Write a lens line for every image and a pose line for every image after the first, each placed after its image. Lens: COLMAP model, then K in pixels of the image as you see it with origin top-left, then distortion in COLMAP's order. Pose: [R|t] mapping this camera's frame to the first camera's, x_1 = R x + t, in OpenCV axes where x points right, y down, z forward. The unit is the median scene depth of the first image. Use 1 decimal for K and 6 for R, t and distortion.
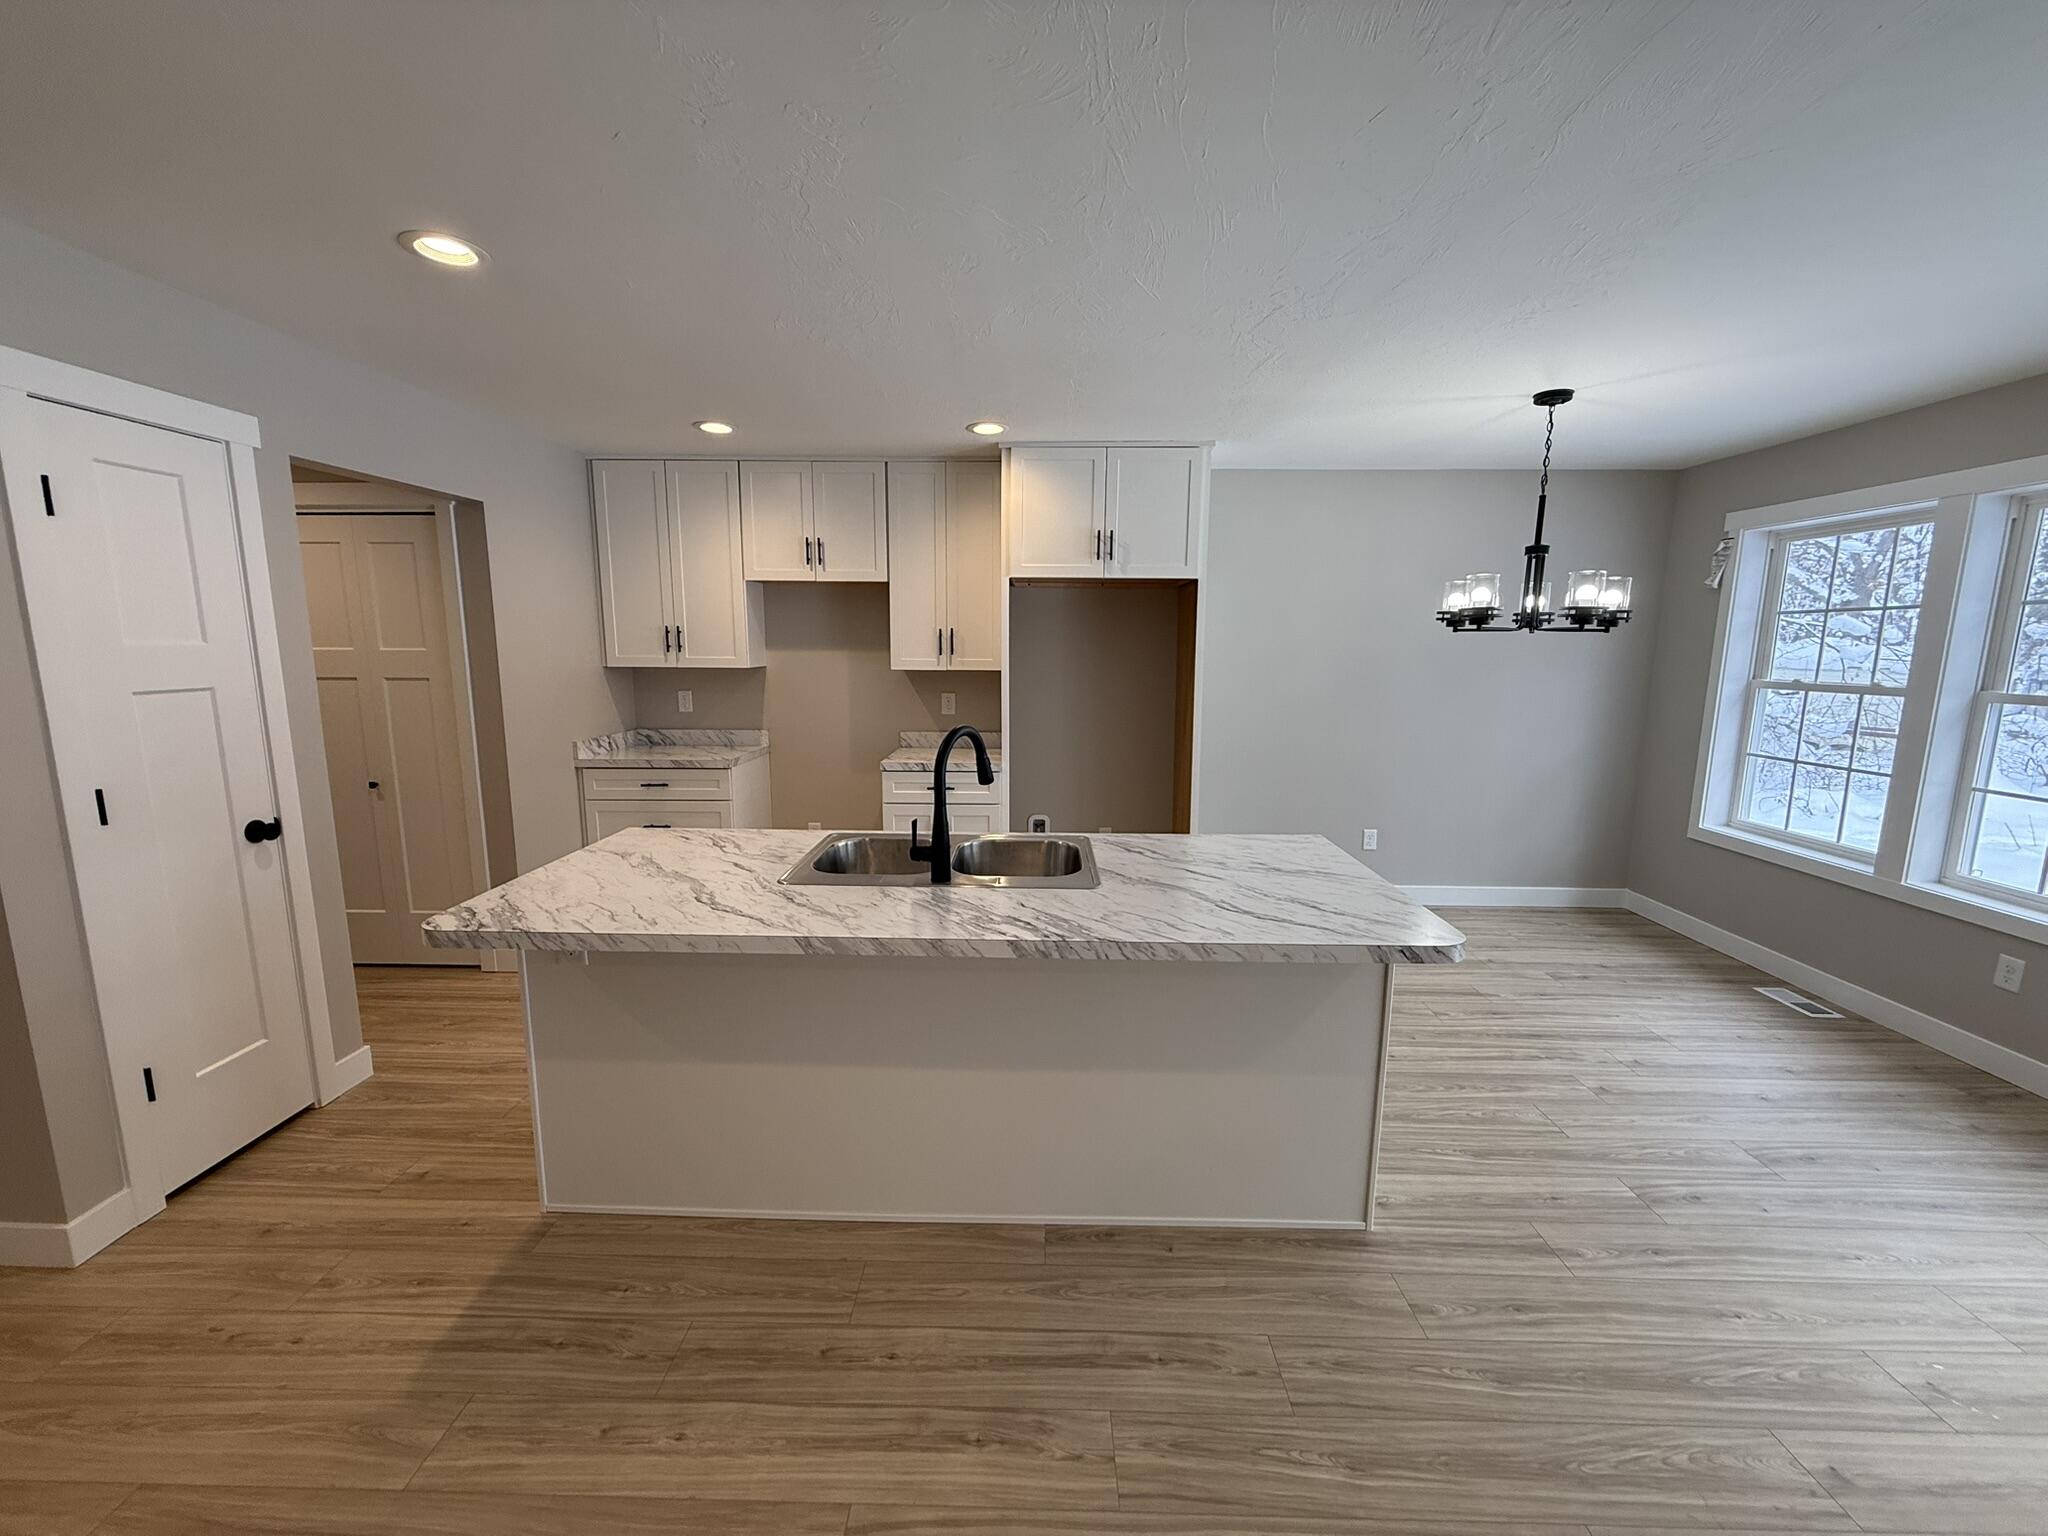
lens RADIAL K [[809.7, 0, 1024.0], [0, 809.7, 768.0], [0, 0, 1]] dist [0.000353, -0.000097]
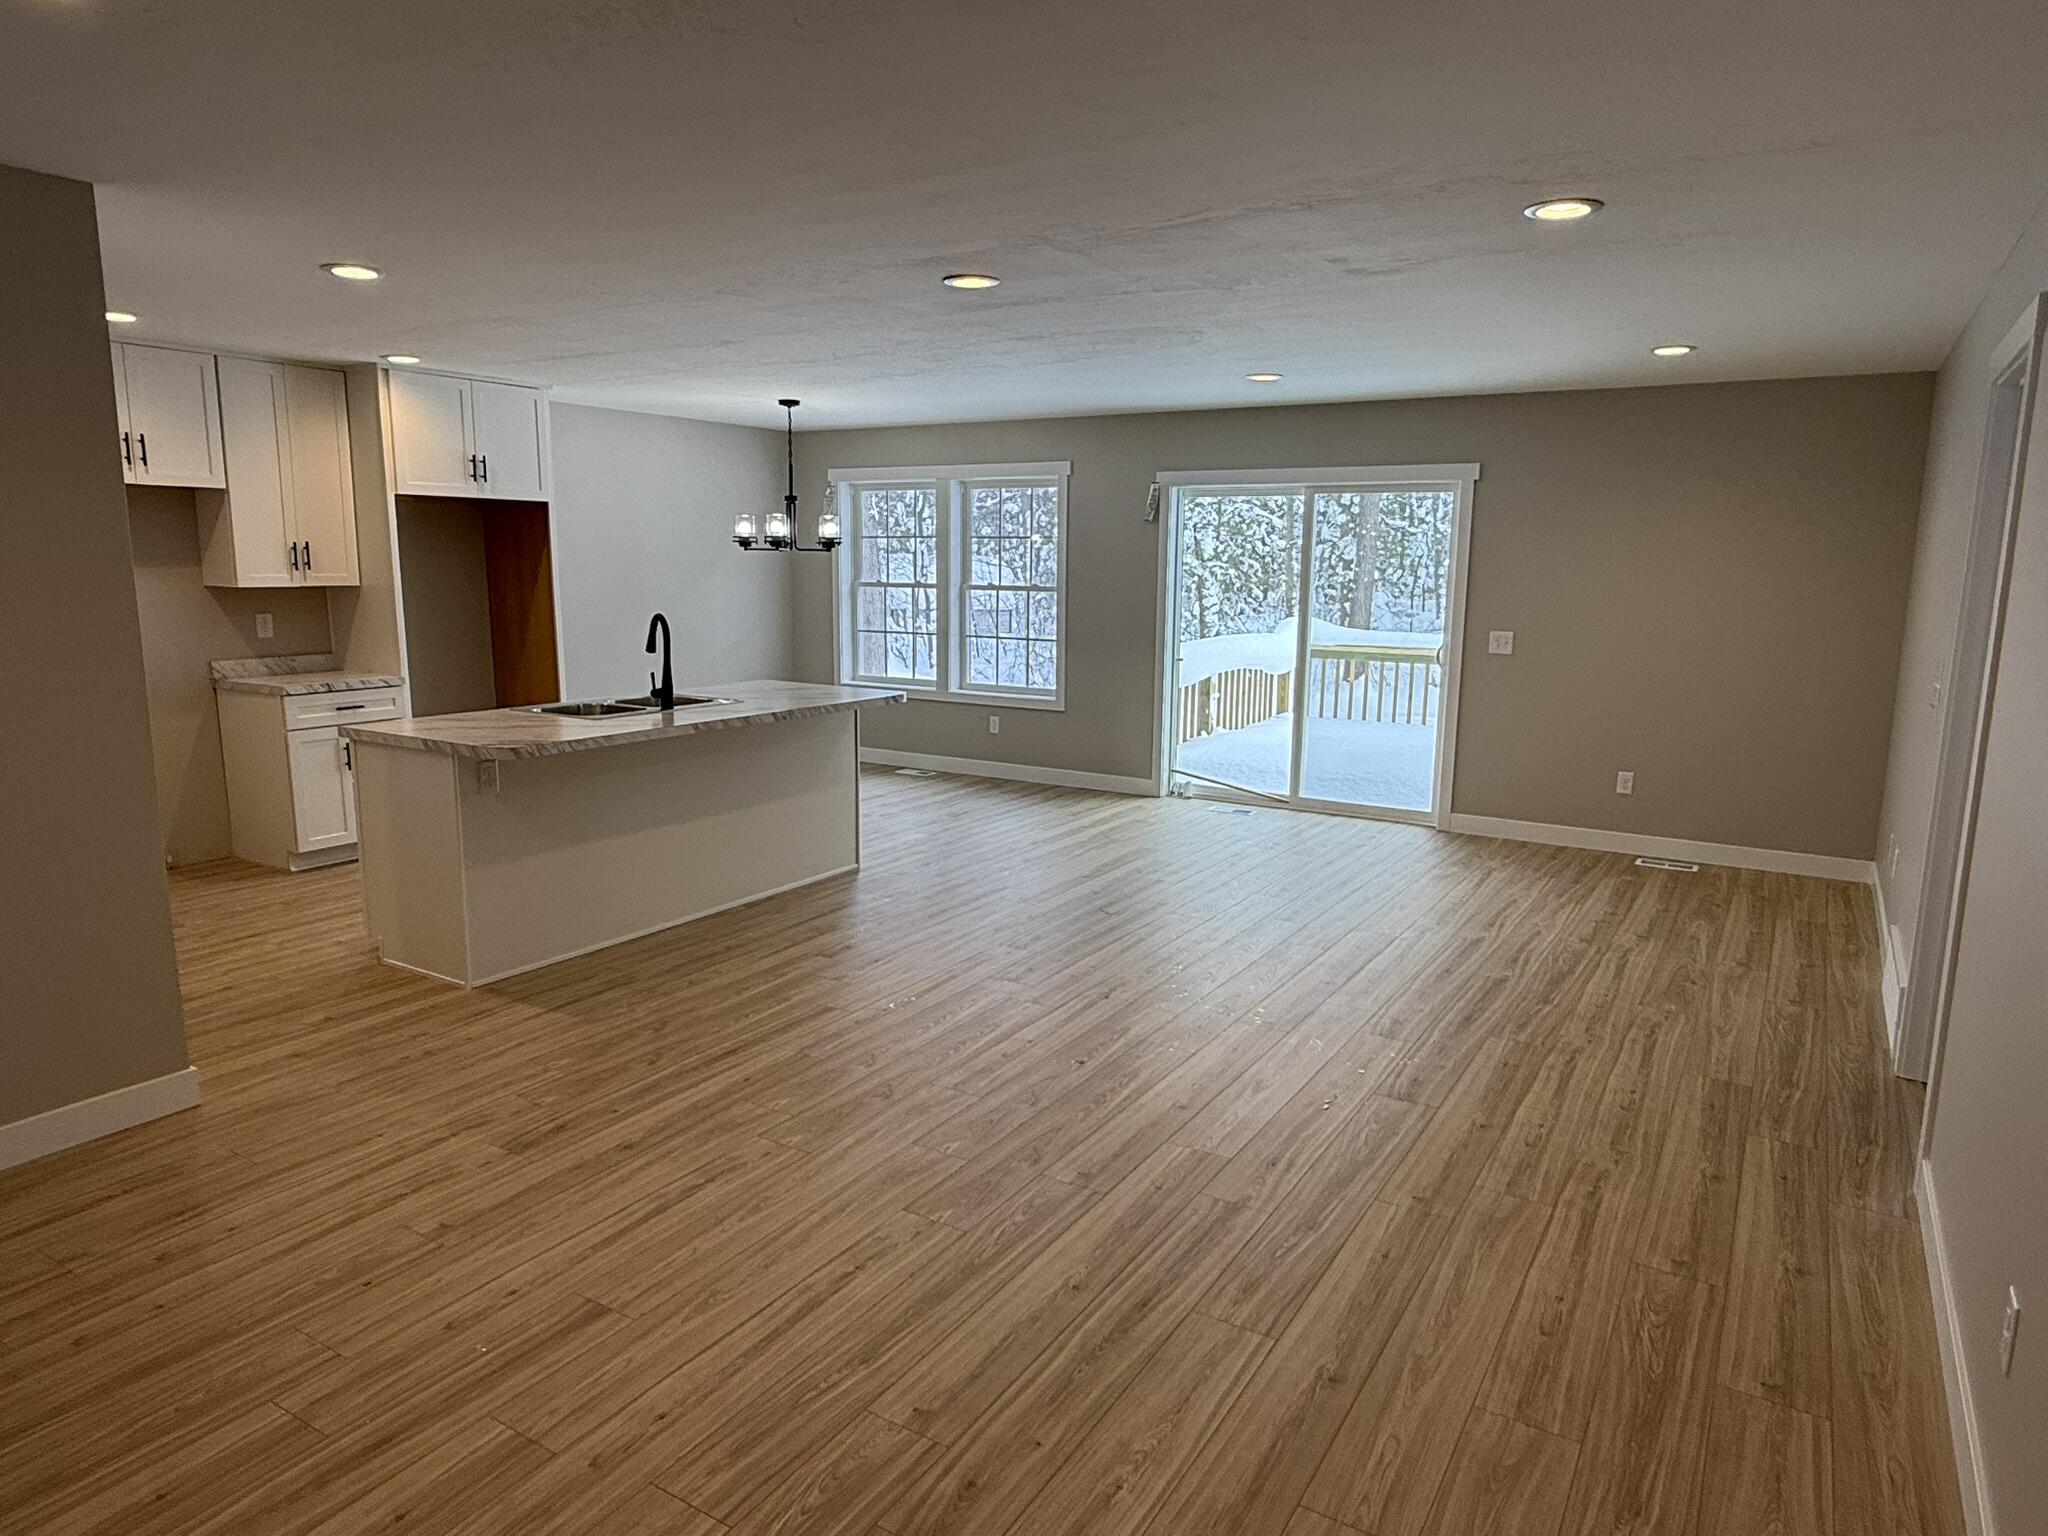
lens RADIAL K [[1275.9, 0, 1024.0], [0, 1275.9, 768.0], [0, 0, 1]] dist [0.031097, -0.000111]
pose [[0.511862, -0.143598, 0.846981, -1.334074], [0.123630, 0.987981, 0.092789, 0.070736], [-0.850125, 0.057217, 0.523463, -0.656469]]
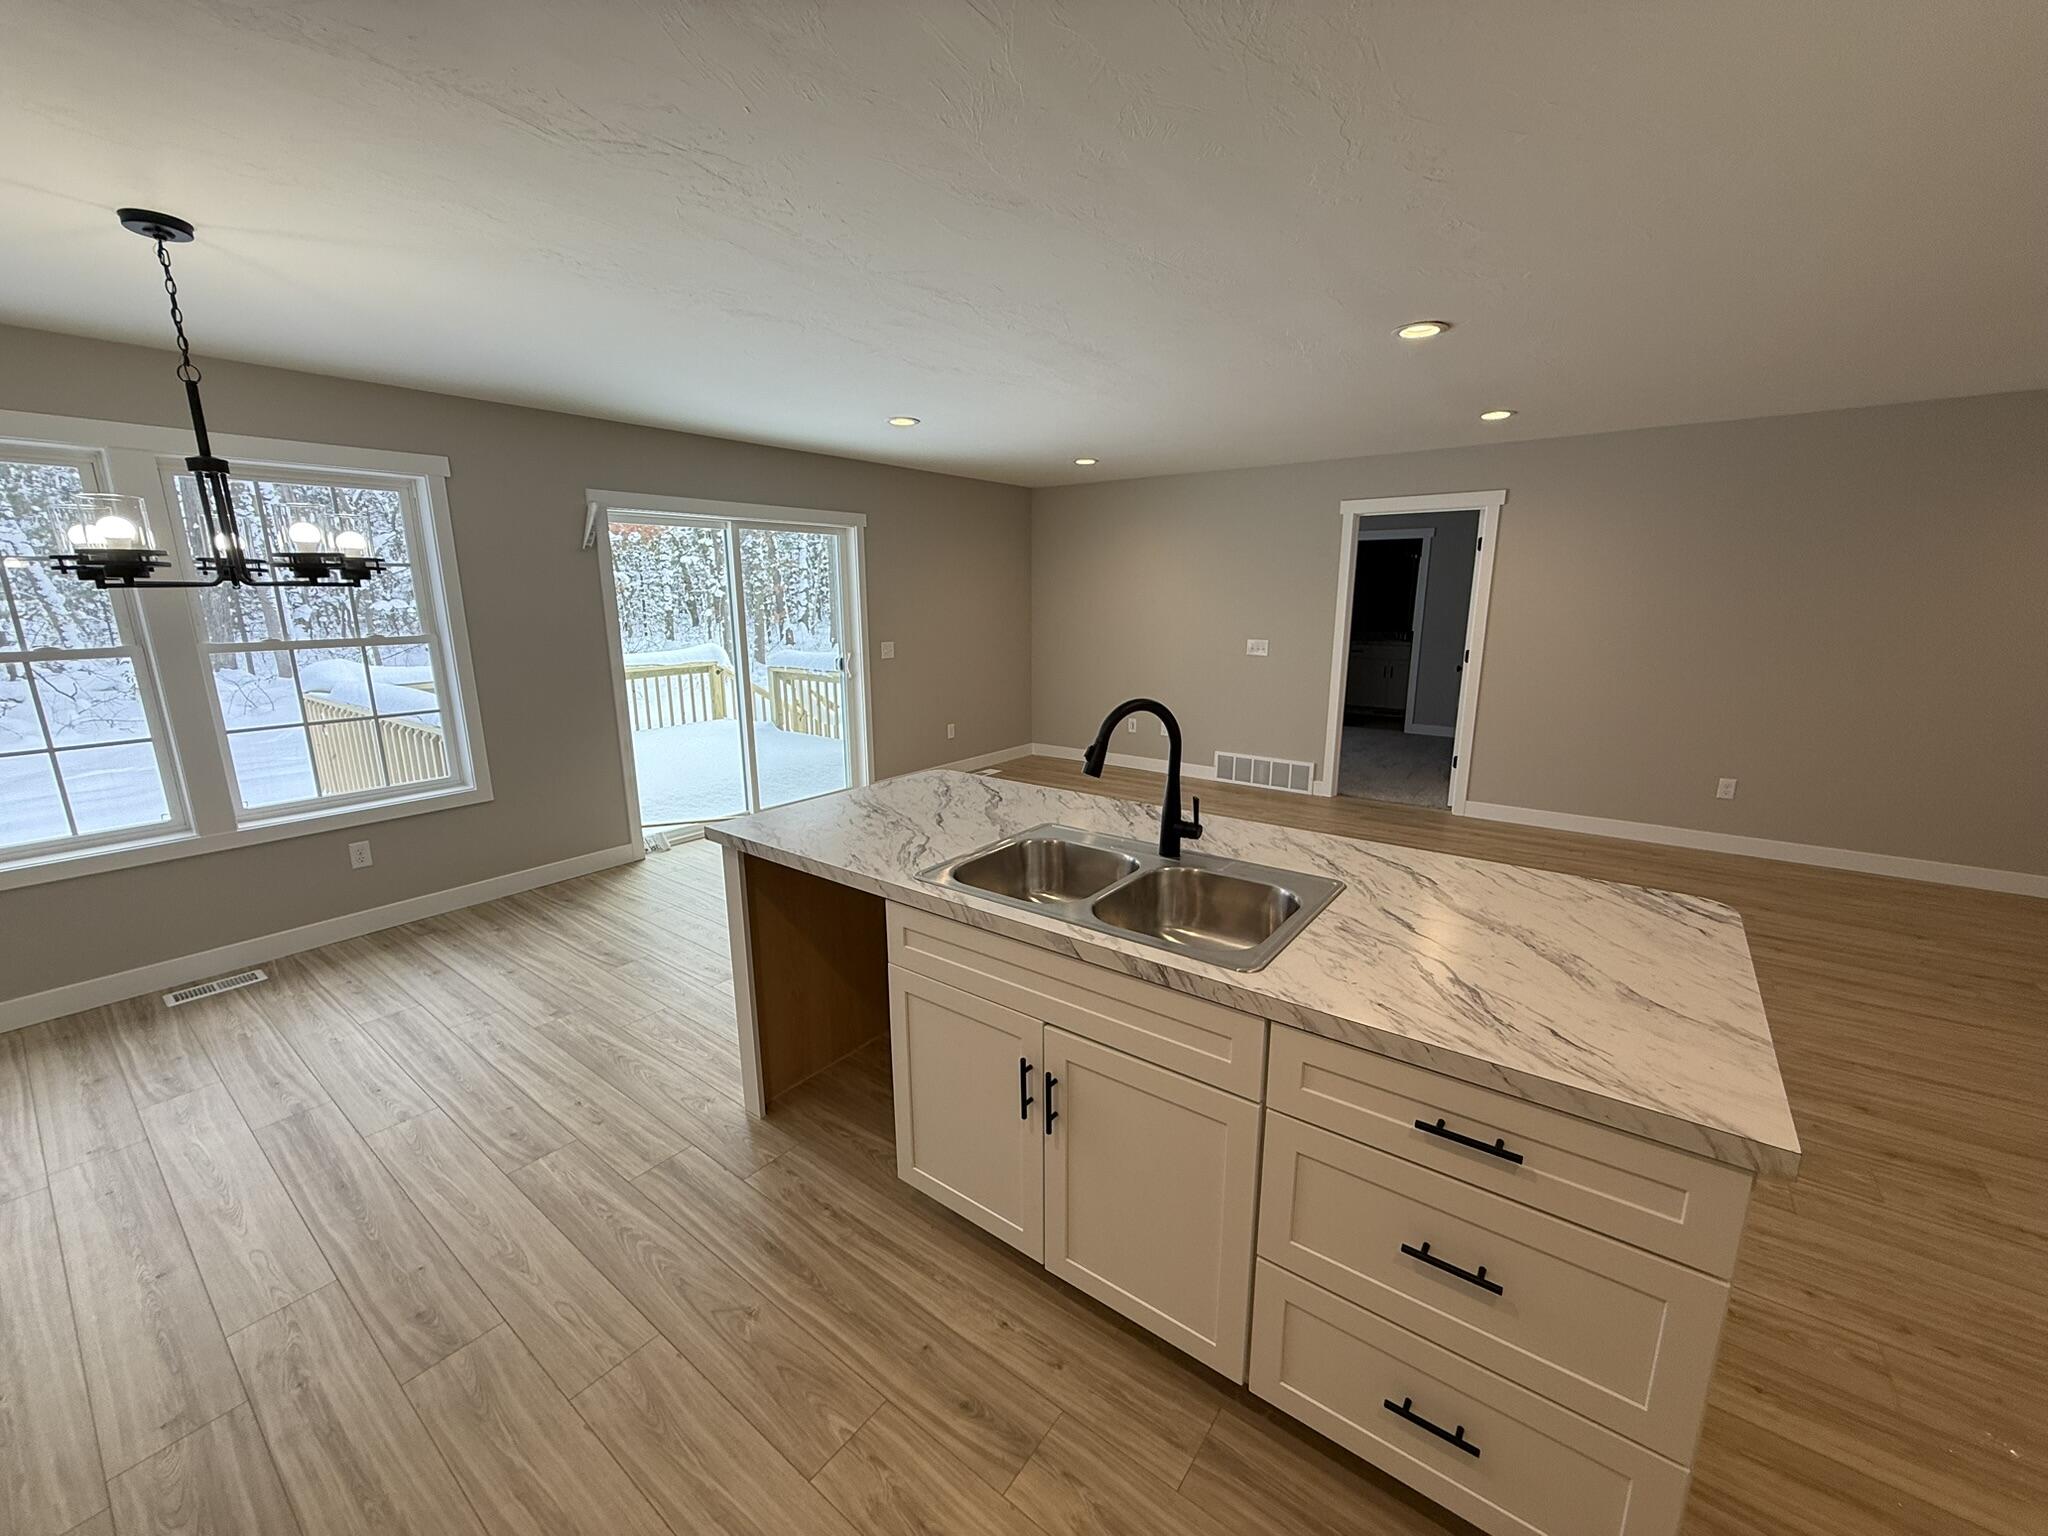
lens RADIAL K [[809.2, 0, 1024.0], [0, 809.2, 768.0], [0, 0, 1]] dist [0.000895, -0.005301]
pose [[-0.807240, -0.127629, 0.576259, -0.344254], [0.090682, 0.937929, 0.334761, -0.200469], [-0.583216, 0.322489, -0.745560, 1.221880]]
